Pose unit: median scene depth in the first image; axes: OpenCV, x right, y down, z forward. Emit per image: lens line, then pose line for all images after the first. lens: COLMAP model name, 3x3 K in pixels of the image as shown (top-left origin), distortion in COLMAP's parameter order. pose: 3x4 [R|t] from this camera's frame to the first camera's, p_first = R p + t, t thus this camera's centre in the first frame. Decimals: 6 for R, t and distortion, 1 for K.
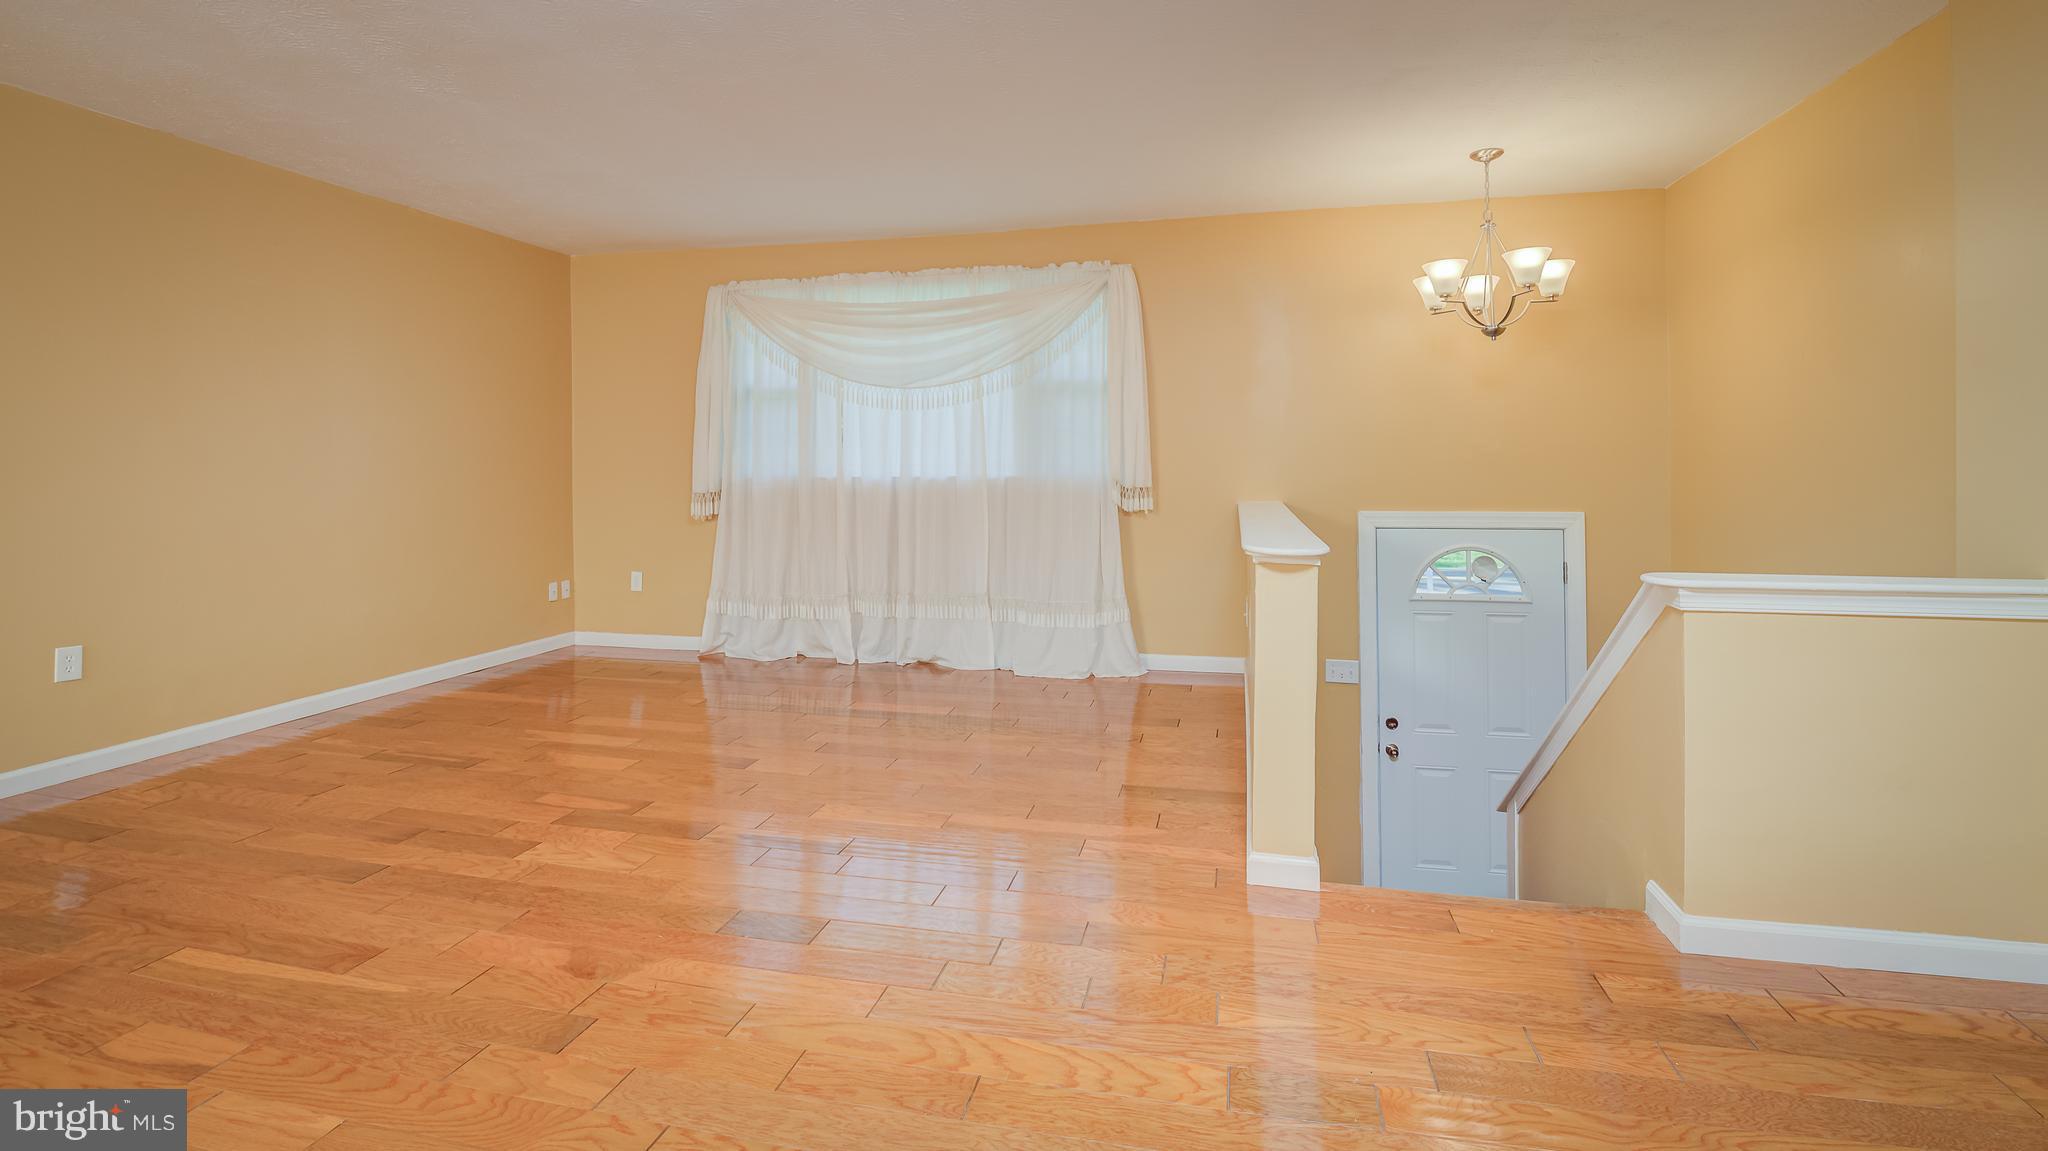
lens RADIAL K [[955.9, 0, 1027.0], [0, 955.9, 459.2], [0, 0, 1]] dist [0.001488, -0.009337]
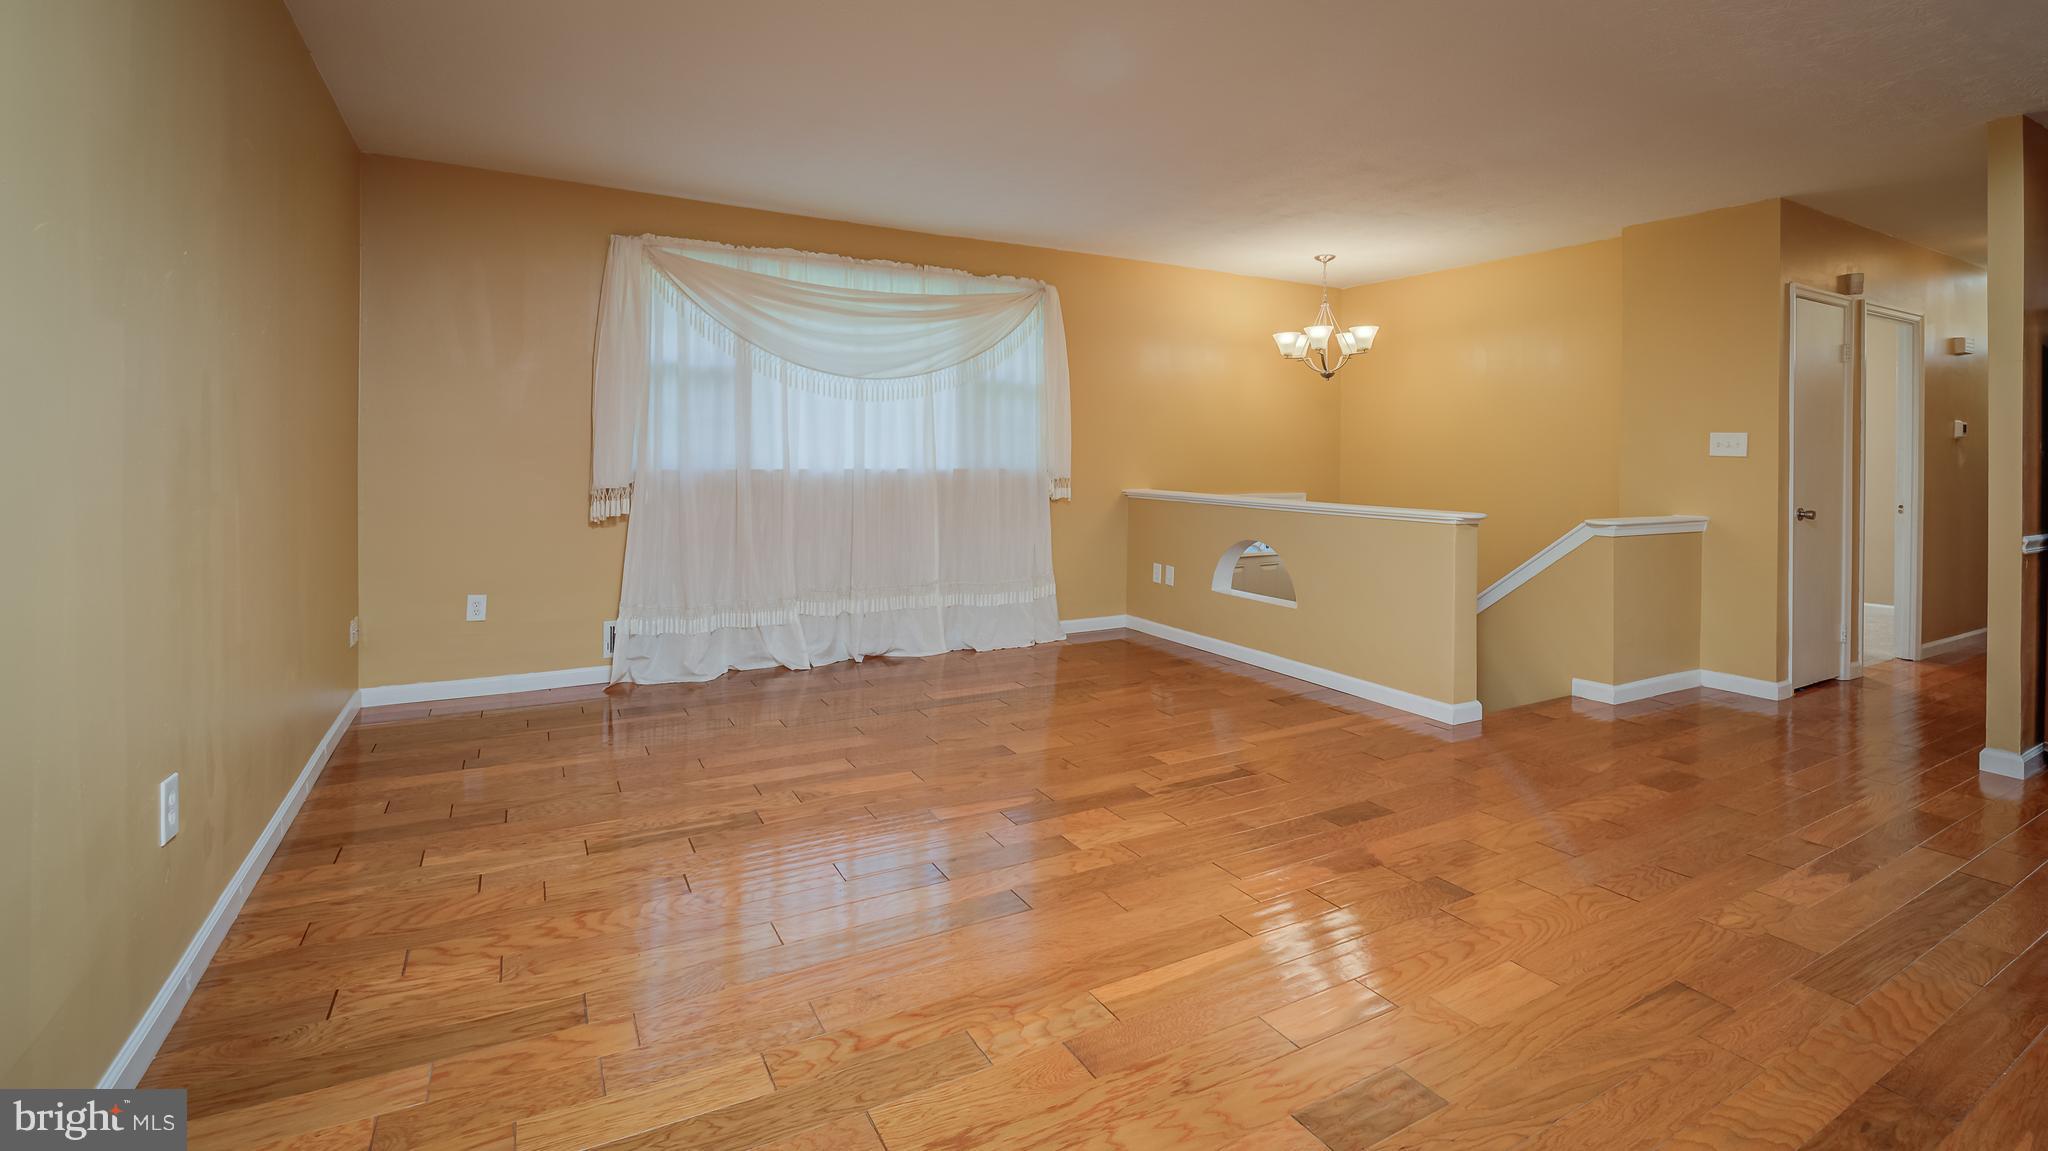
lens RADIAL K [[955.8, 0, 1050.9], [0, 955.8, 463.4], [0, 0, 1]] dist [0.001914, -0.010787]
pose [[0.711966, 0.008693, 0.702160, -0.716487], [-0.015379, 0.999877, 0.003215, 0.006735], [-0.702046, -0.013088, 0.712012, 0.179485]]
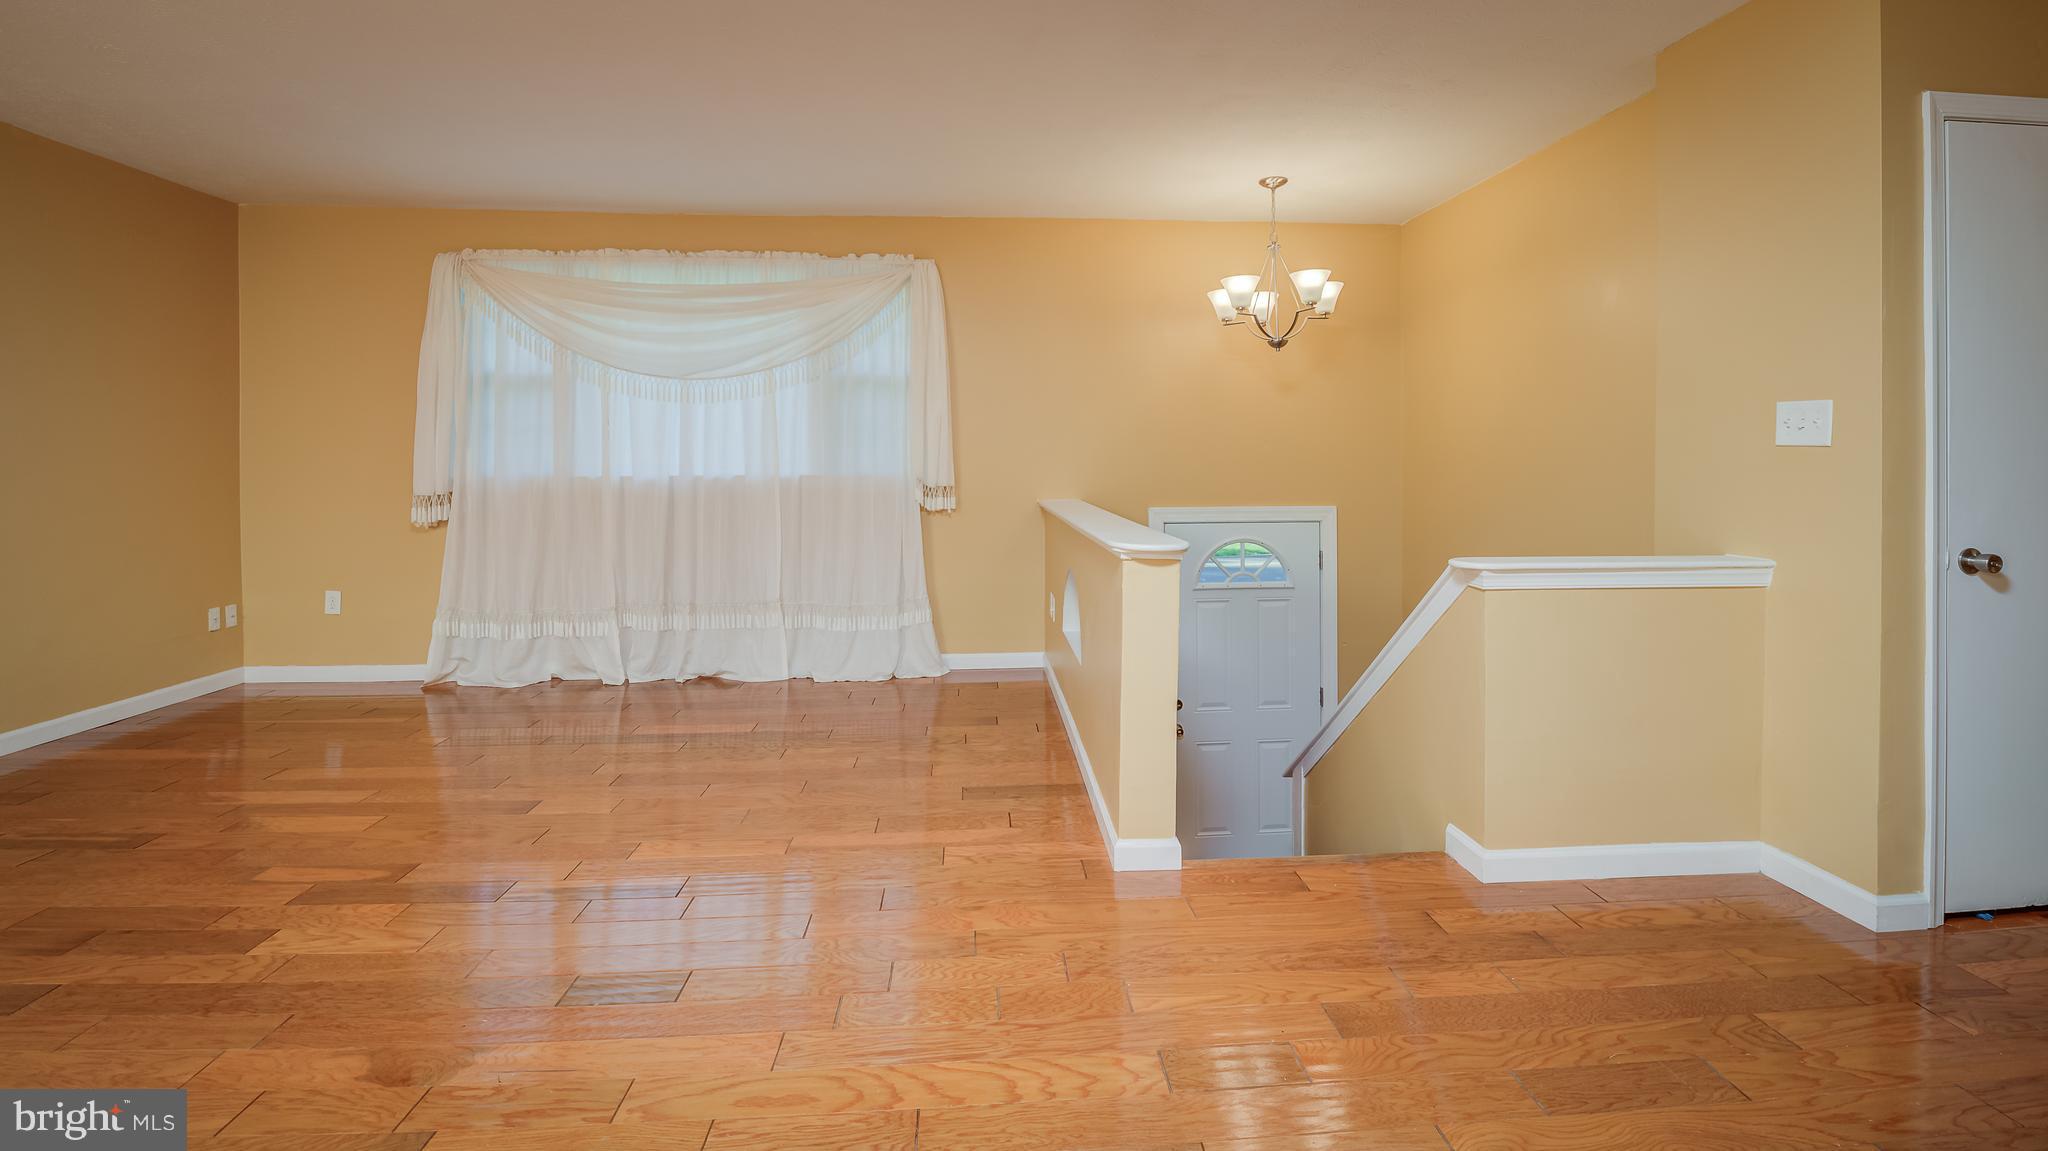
lens RADIAL K [[955.8, 0, 1050.9], [0, 955.8, 463.4], [0, 0, 1]] dist [0.001914, -0.010787]
pose [[0.952208, 0.002629, 0.305439, -0.078506], [-0.004135, 0.999982, 0.004282, 0.001051], [-0.305423, -0.005341, 0.952202, 0.023728]]
